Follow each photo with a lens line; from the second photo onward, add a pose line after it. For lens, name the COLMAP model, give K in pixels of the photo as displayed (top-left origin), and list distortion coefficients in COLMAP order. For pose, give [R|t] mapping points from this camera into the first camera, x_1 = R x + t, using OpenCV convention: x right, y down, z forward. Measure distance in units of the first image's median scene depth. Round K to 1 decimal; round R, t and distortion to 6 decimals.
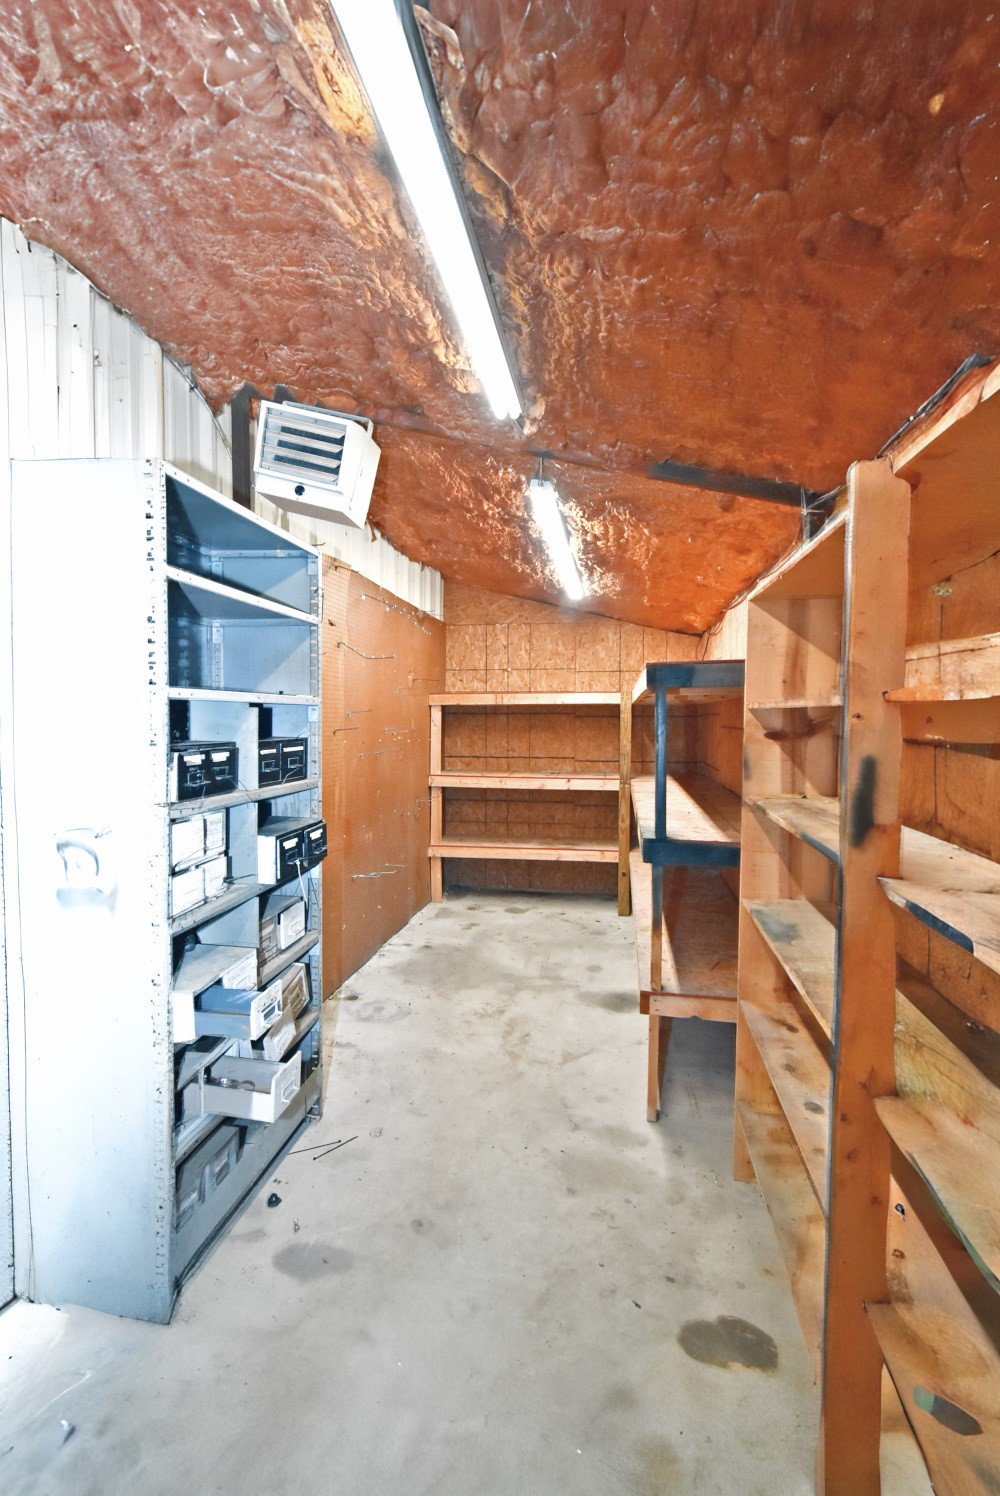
lens RADIAL K [[643.3, 0, 502.0], [0, 643.3, 741.5], [0, 0, 1]] dist [-0.018203, -0.000108]
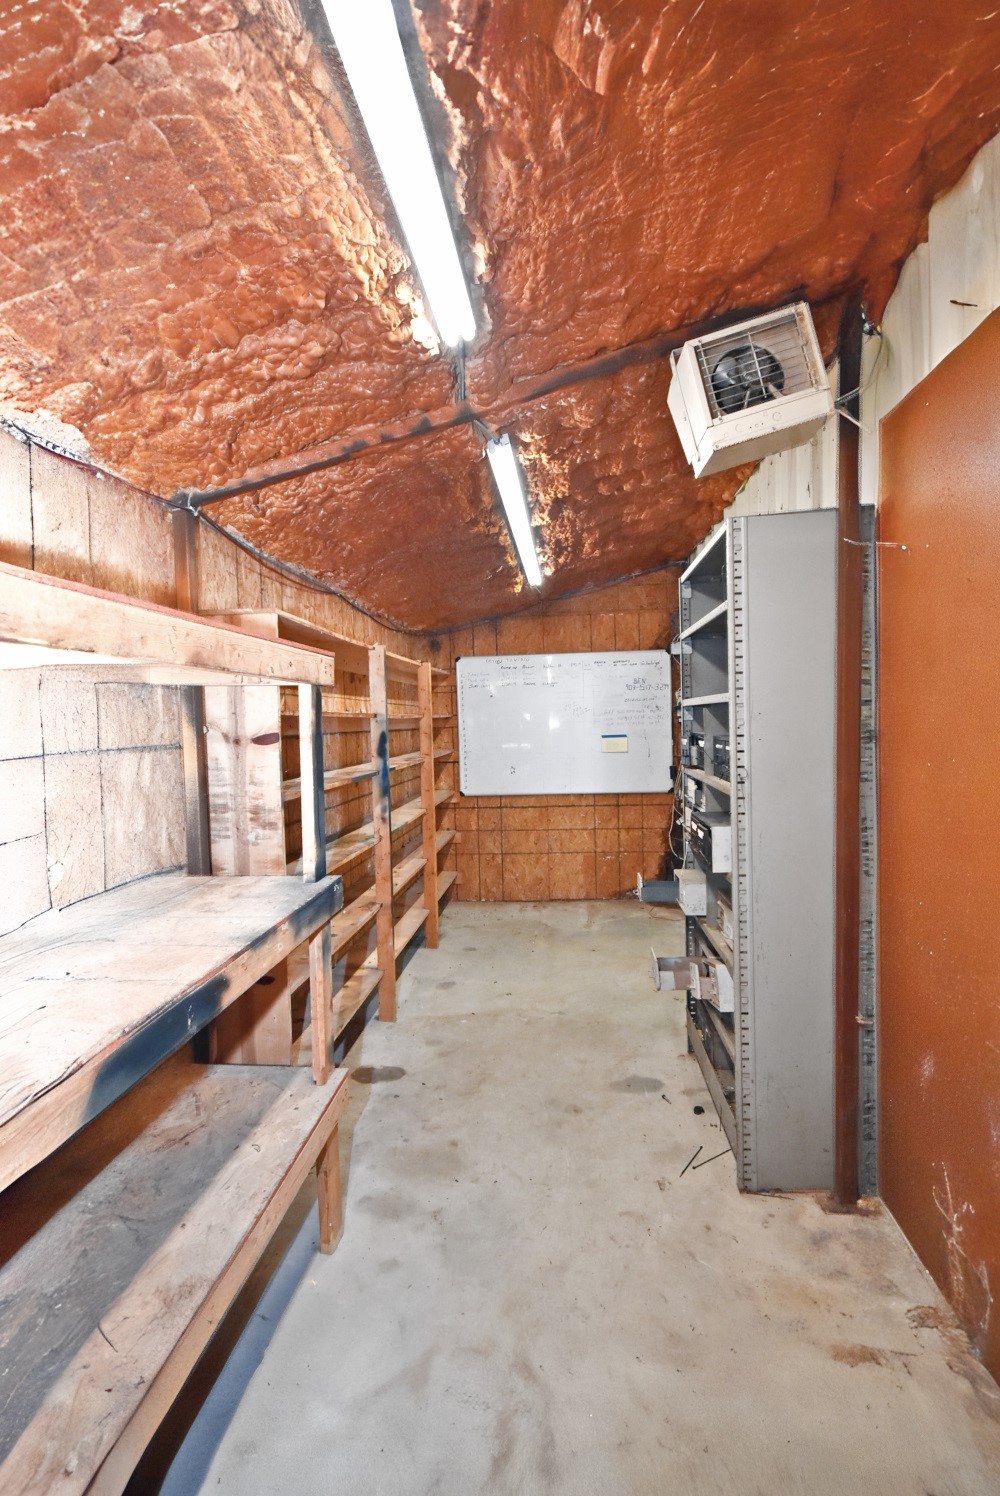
lens RADIAL K [[643.3, 0, 499.9], [0, 643.3, 744.8], [0, 0, 1]] dist [-0.018203, -0.000108]
pose [[-0.997823, 0.021370, -0.062389, 0.085652], [0.017046, 0.997469, 0.069033, -0.071549], [0.063706, 0.067819, -0.995662, 2.127339]]
